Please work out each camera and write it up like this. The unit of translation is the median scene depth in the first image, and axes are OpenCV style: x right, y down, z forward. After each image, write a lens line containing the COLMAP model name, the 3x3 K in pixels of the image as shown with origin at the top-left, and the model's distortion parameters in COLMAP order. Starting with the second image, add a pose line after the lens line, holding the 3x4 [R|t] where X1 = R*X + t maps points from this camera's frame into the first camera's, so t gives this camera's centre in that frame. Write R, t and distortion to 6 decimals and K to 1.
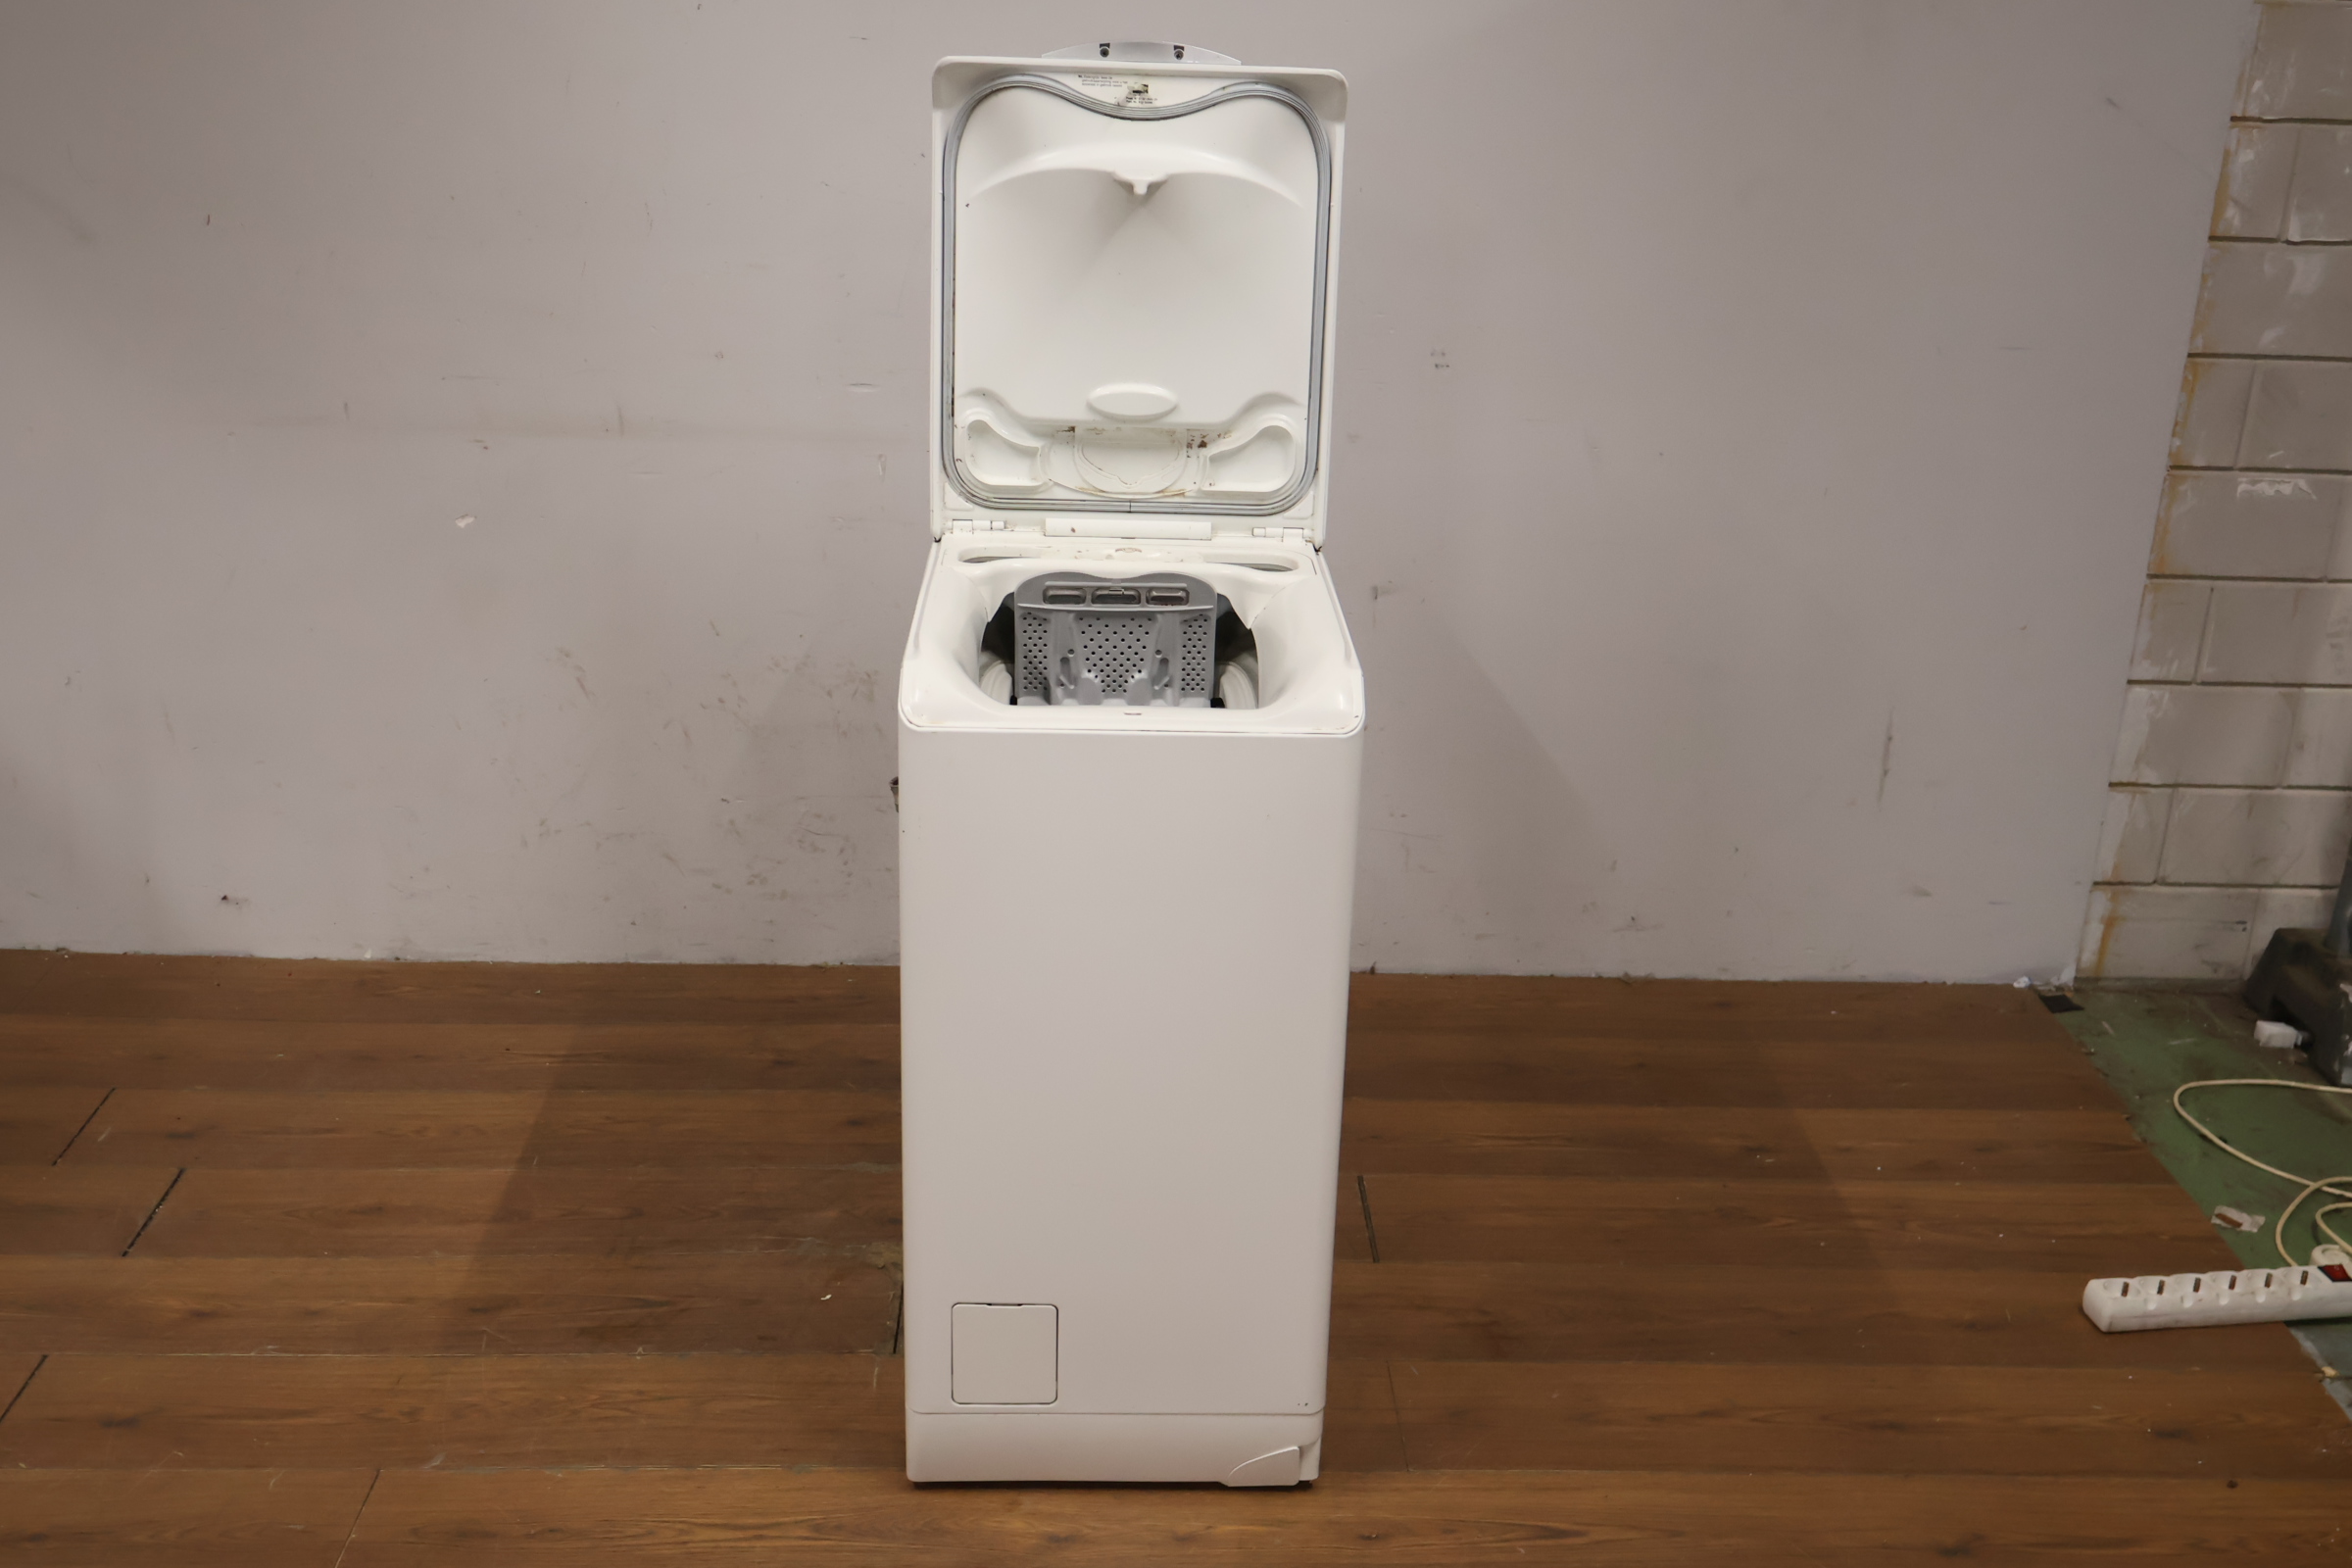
lens RADIAL K [[2535.3, 0, 1182.6], [0, 2535.3, 793.2], [0, 0, 1]] dist [0.001662, 0.013951]
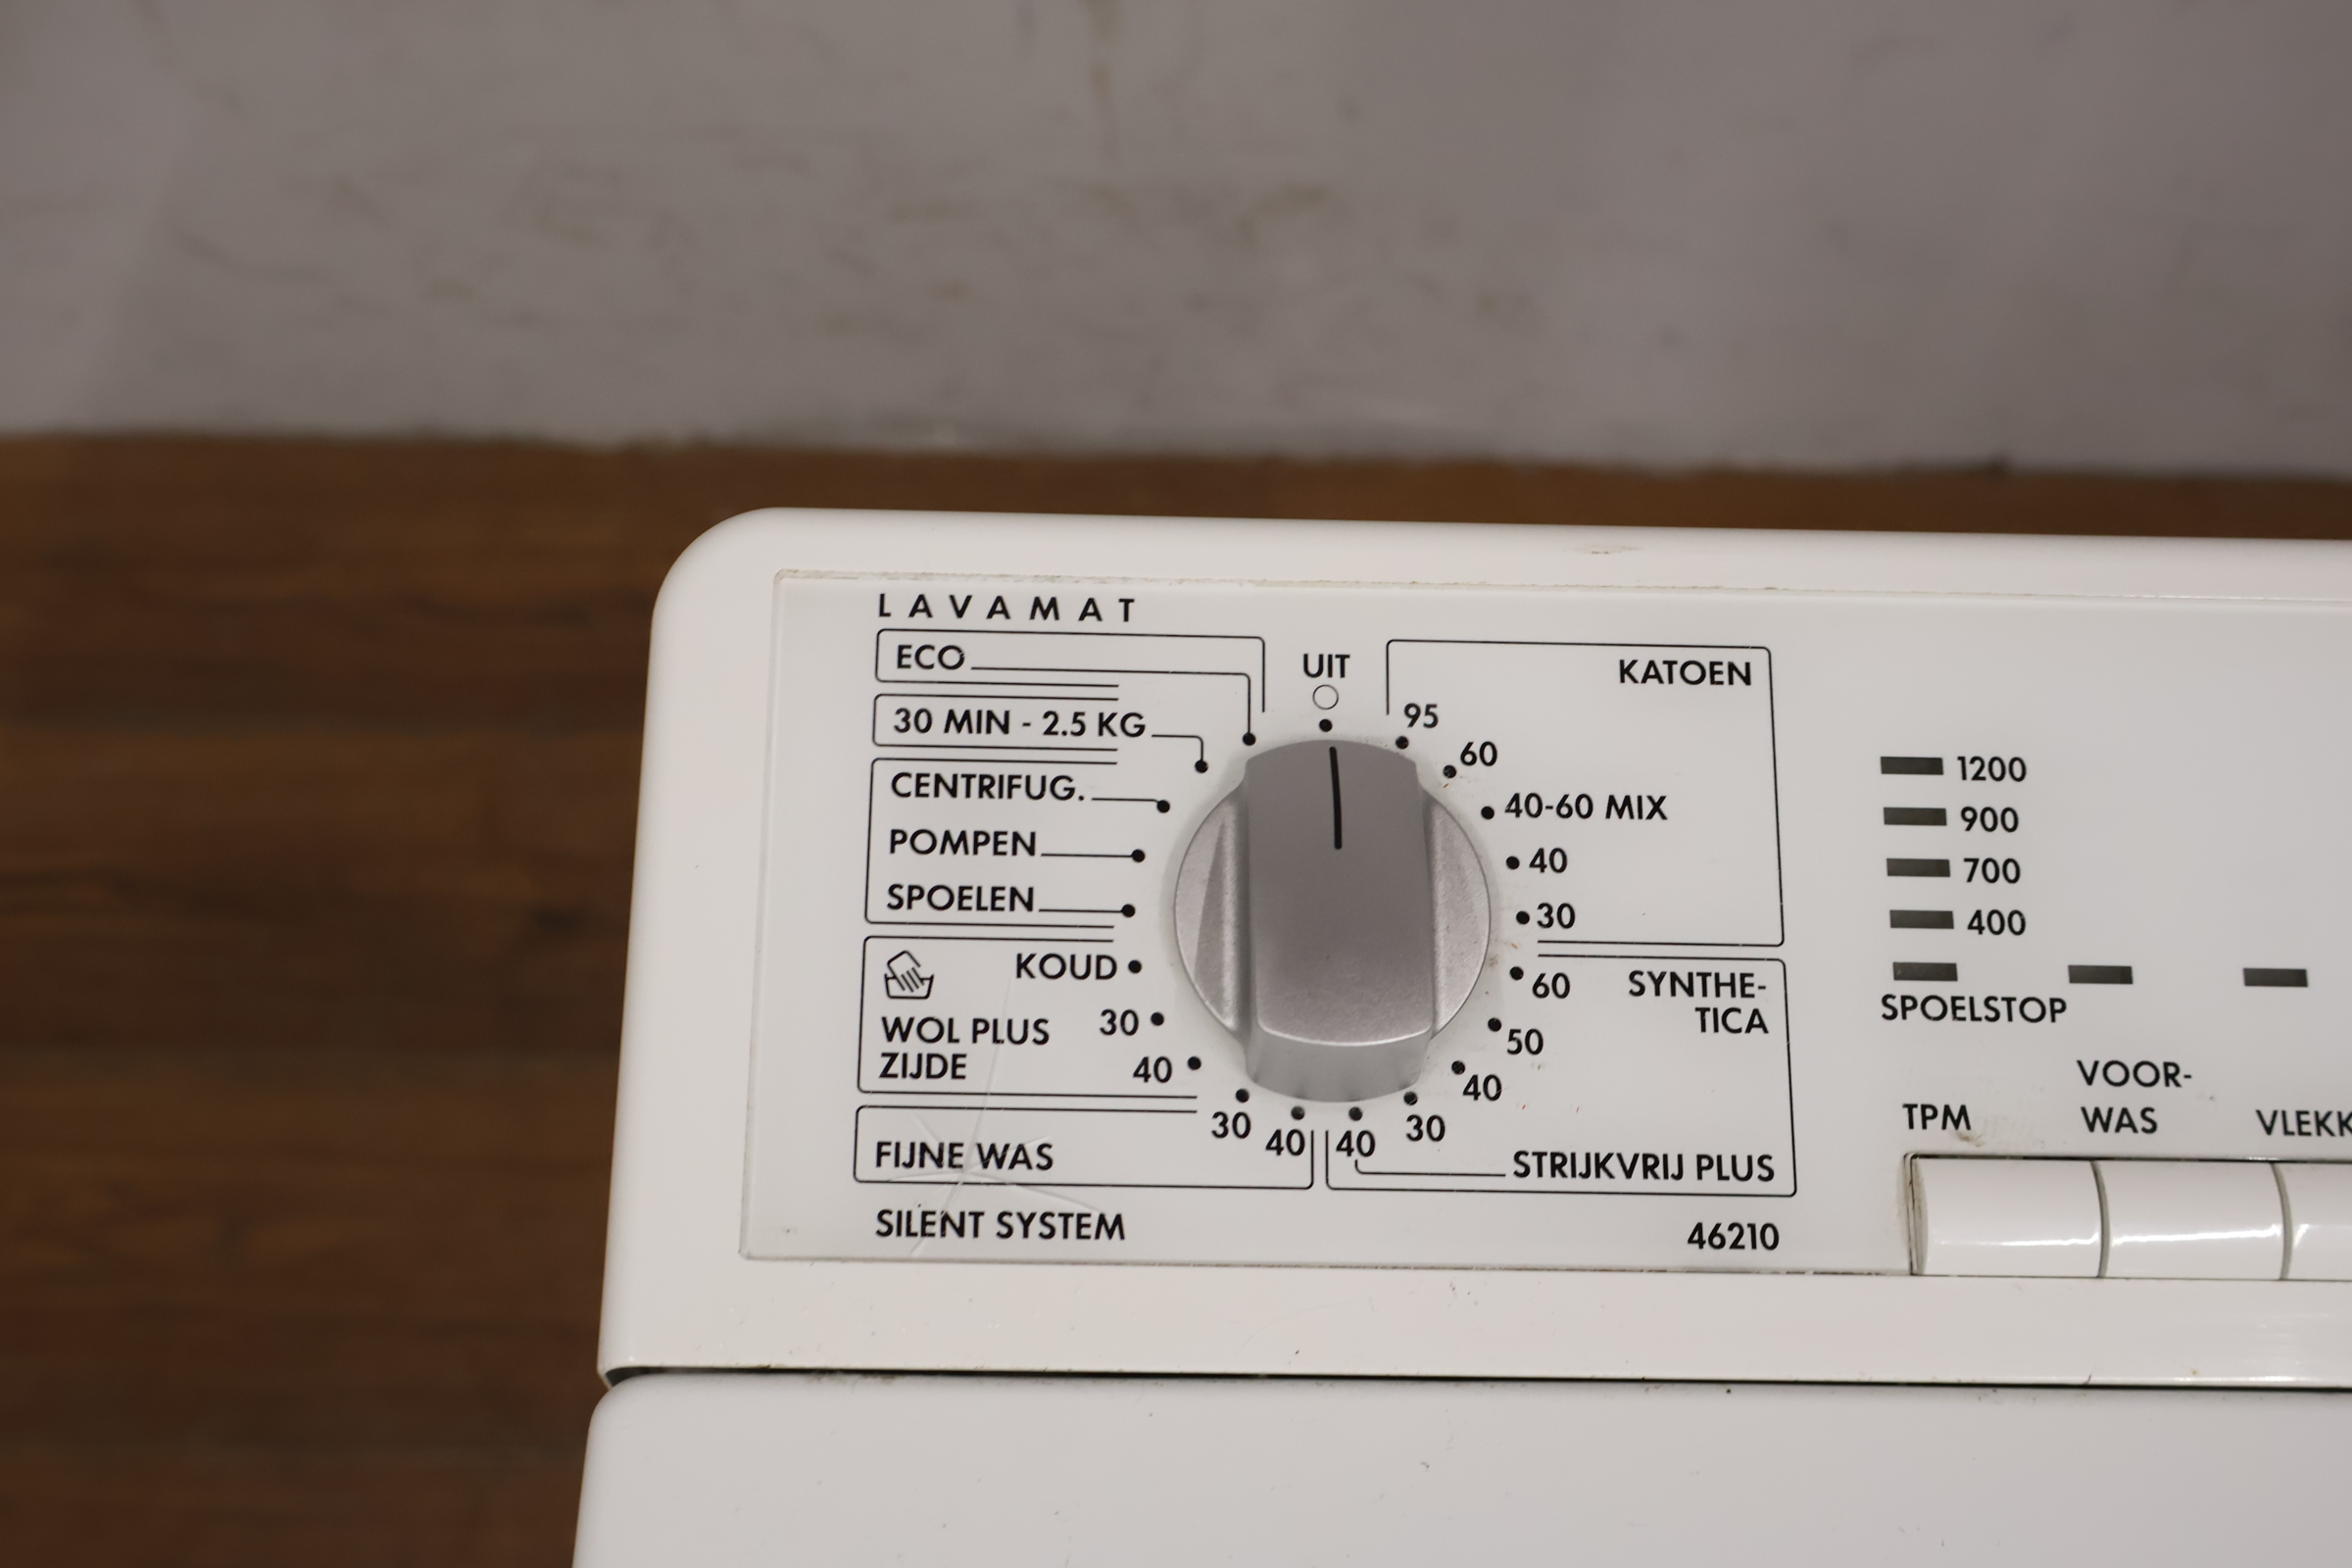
lens RADIAL K [[2526.3, 0, 1164.8], [0, 2526.3, 819.6], [0, 0, 1]] dist [0.008743, 0.003480]
pose [[0.999271, 0.028372, -0.025529, -0.056733], [-0.004052, 0.743963, 0.668208, -0.190620], [0.037951, -0.667618, 0.743536, 0.789498]]
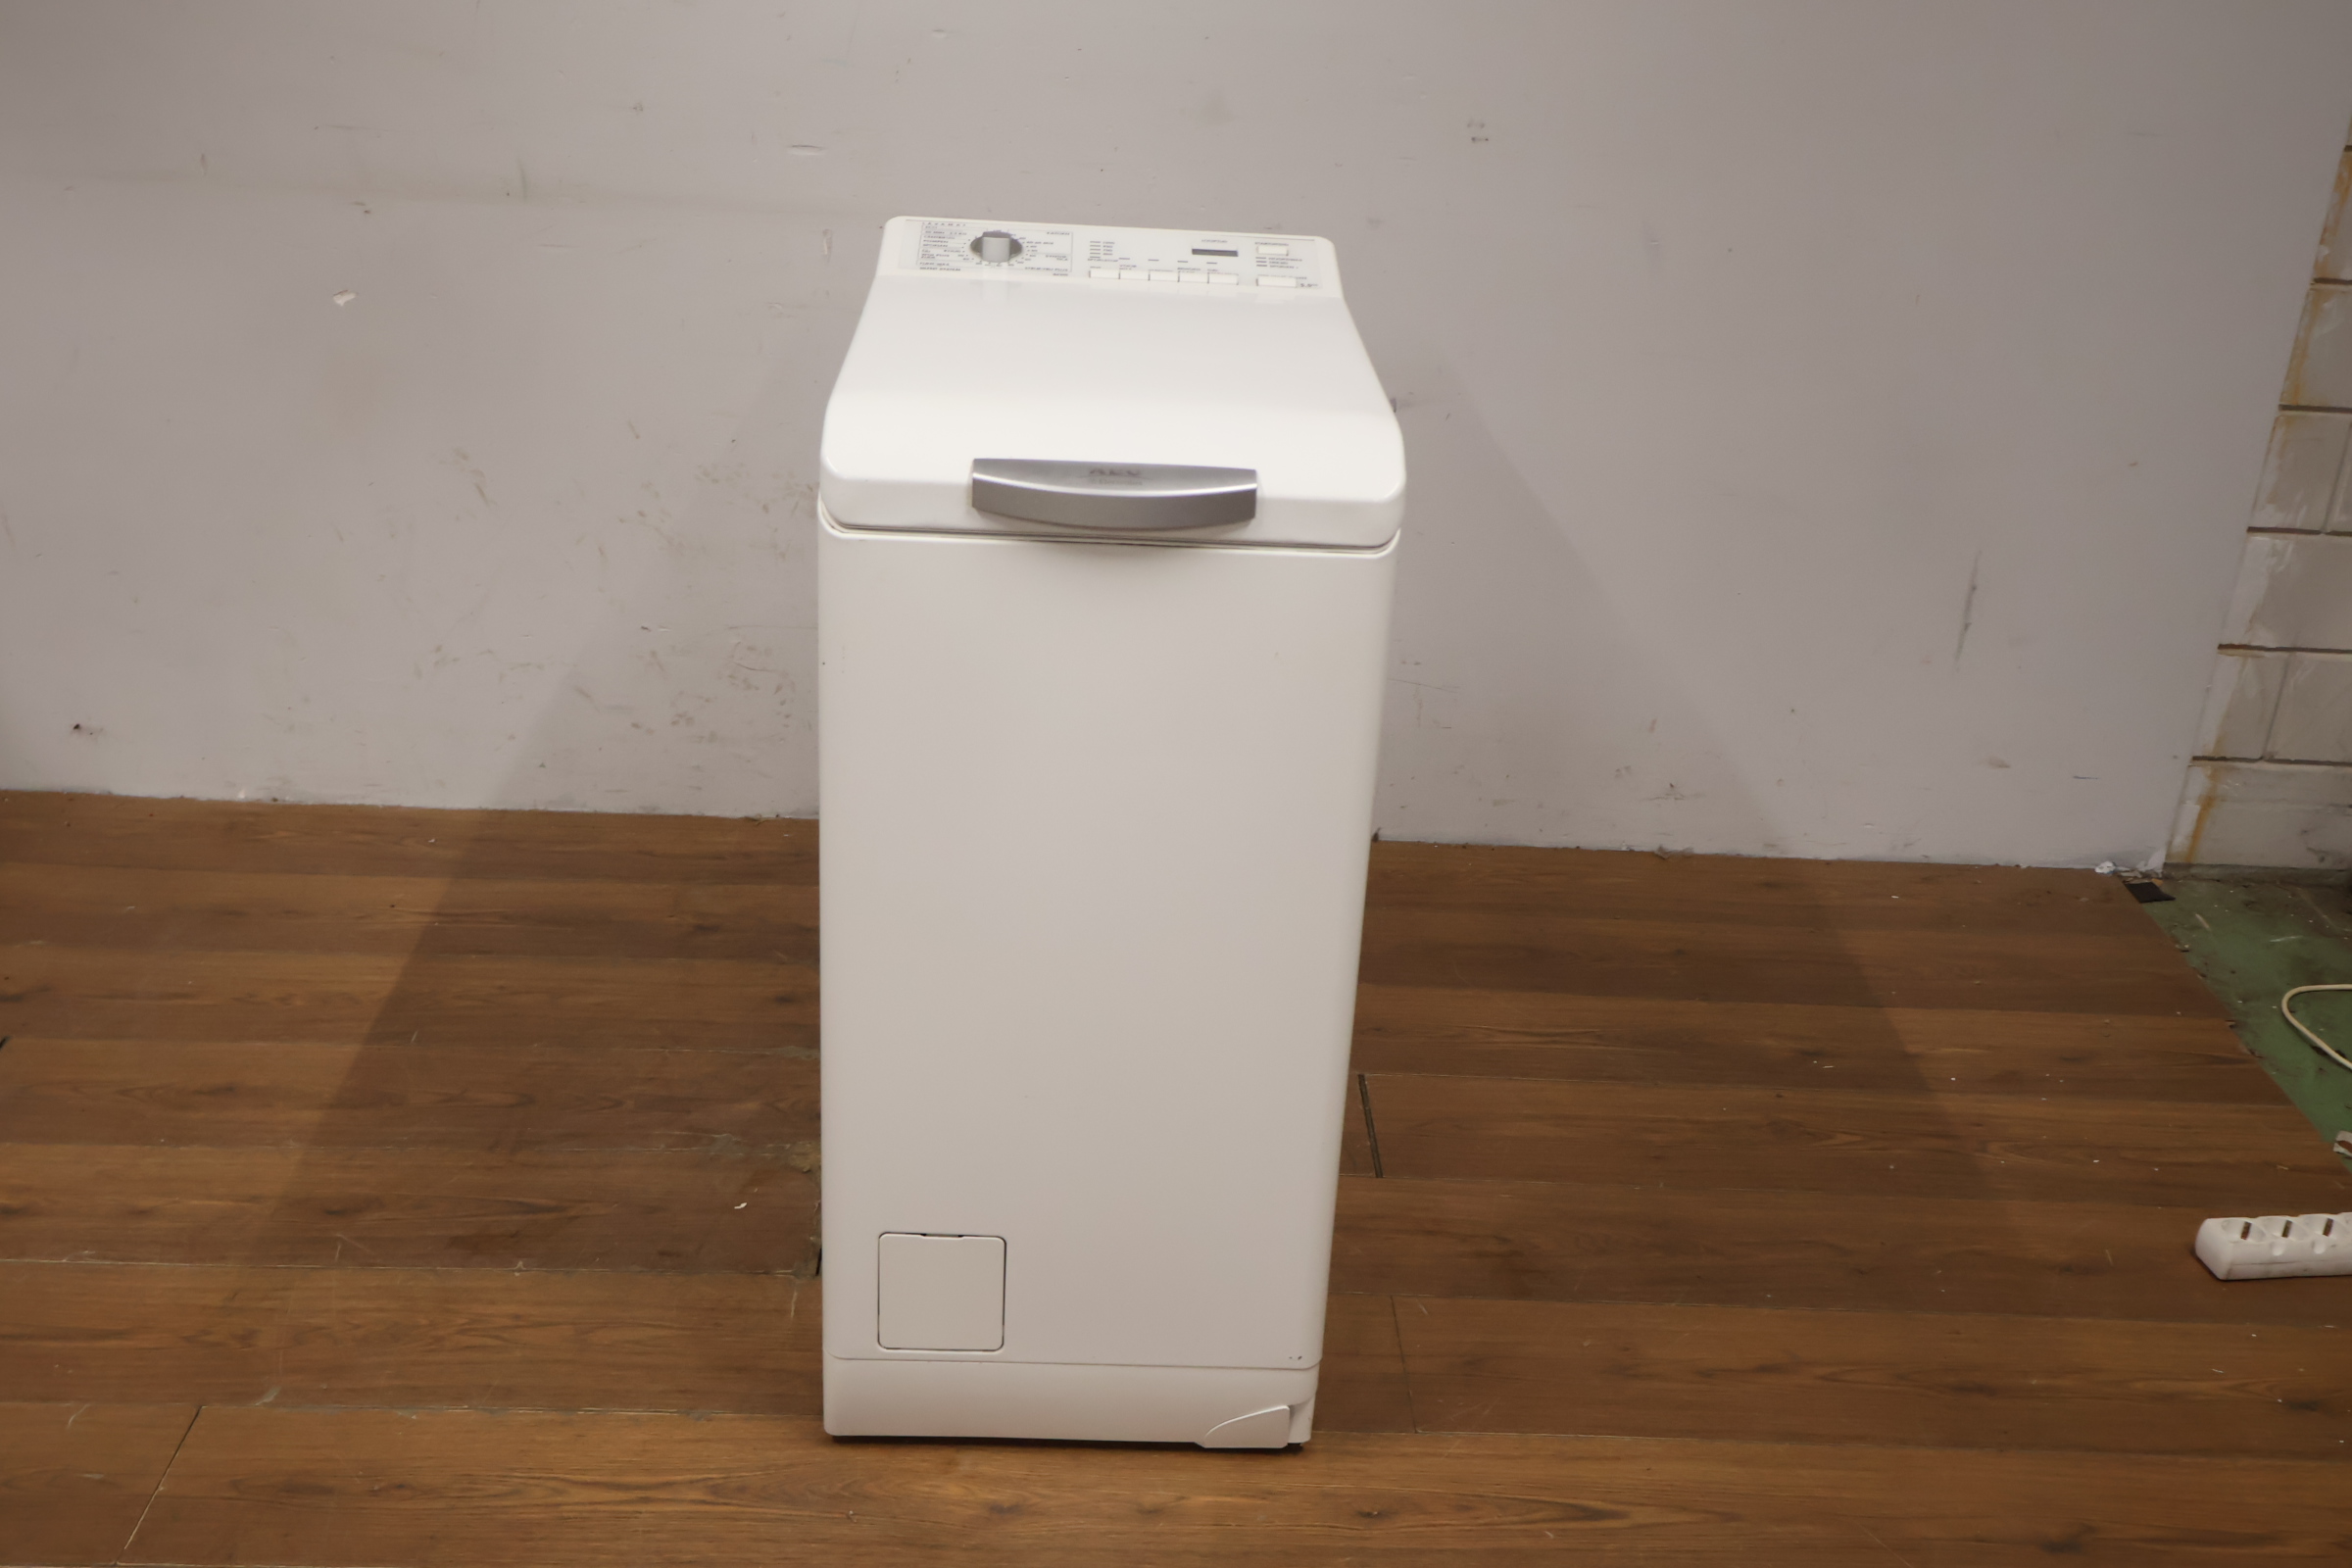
lens RADIAL K [[2526.3, 0, 1164.8], [0, 2526.3, 819.6], [0, 0, 1]] dist [0.008743, 0.003480]
pose [[0.999735, 0.022858, 0.002632, -0.001729], [-0.022985, 0.997351, 0.069018, 0.005067], [-0.001048, -0.069060, 0.997612, 0.141837]]
